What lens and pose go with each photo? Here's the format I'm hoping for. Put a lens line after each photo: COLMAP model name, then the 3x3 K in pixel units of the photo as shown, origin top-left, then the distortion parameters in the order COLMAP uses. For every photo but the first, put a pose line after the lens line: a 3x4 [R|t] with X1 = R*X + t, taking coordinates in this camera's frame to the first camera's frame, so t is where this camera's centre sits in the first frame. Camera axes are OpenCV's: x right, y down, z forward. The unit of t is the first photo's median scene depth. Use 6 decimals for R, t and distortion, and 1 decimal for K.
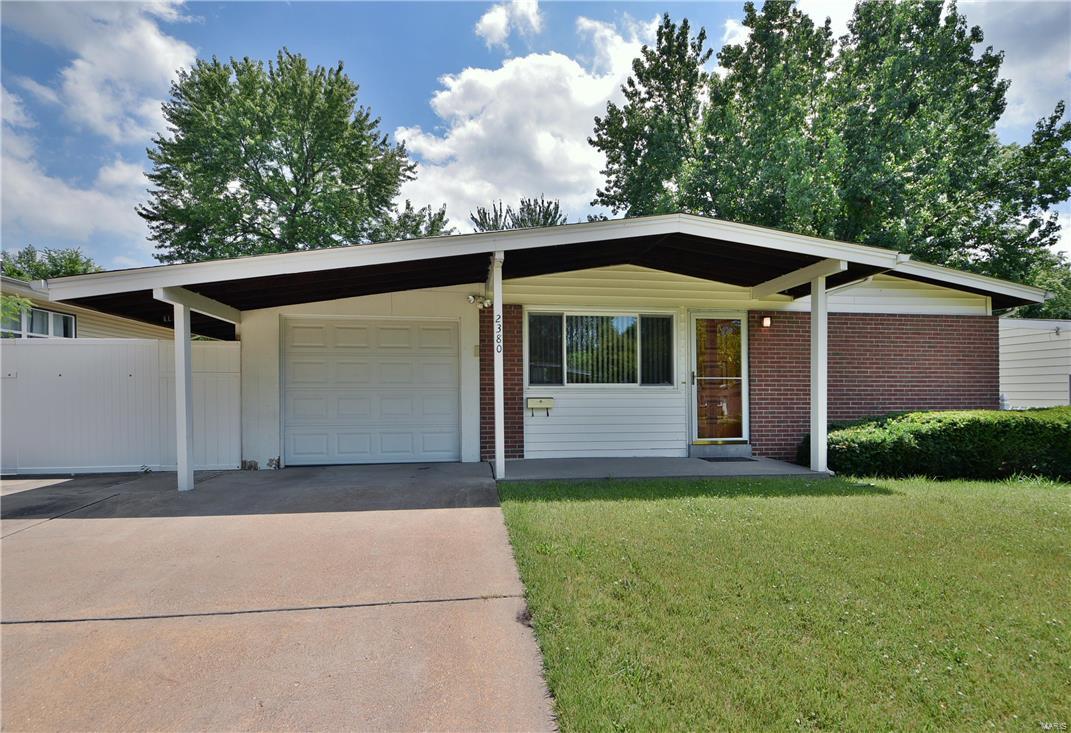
lens RADIAL K [[538.4, 0, 538.4], [0, 538.4, 399.3], [0, 0, 1]] dist [0.042655, -0.030191]
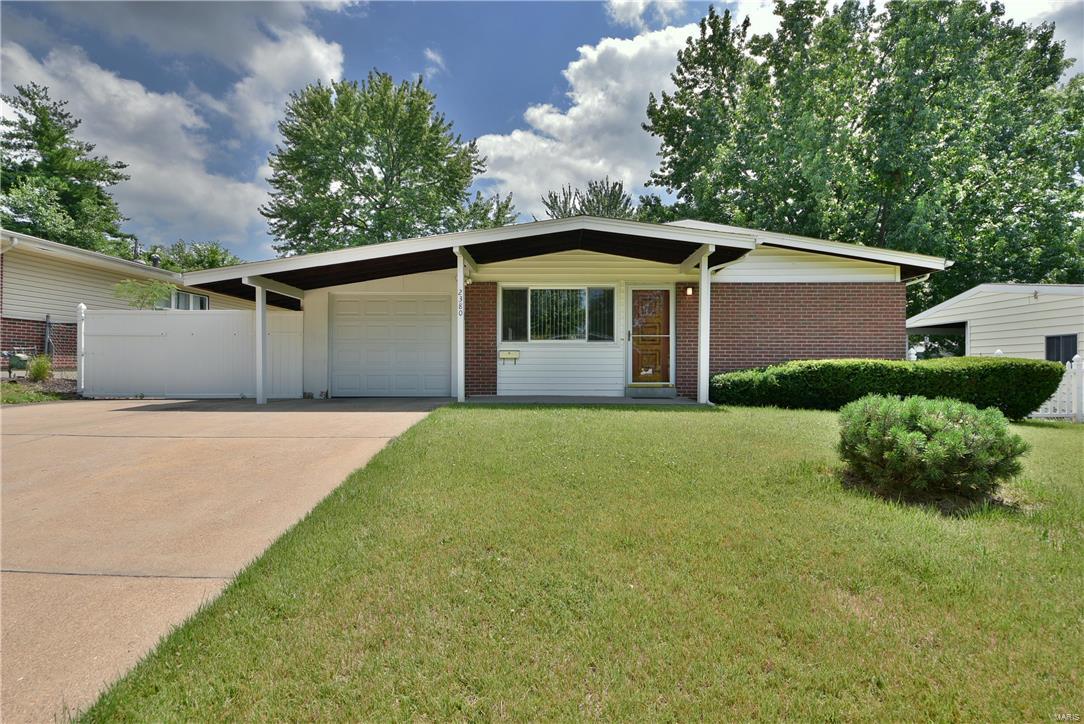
lens RADIAL K [[536.1, 0, 542.0], [0, 536.1, 362.0], [0, 0, 1]] dist [0.050412, -0.035418]
pose [[0.987127, 0.001777, -0.159928, 0.082336], [-0.005672, 0.999698, -0.023901, 0.015977], [0.159837, 0.024500, 0.986839, -0.086057]]
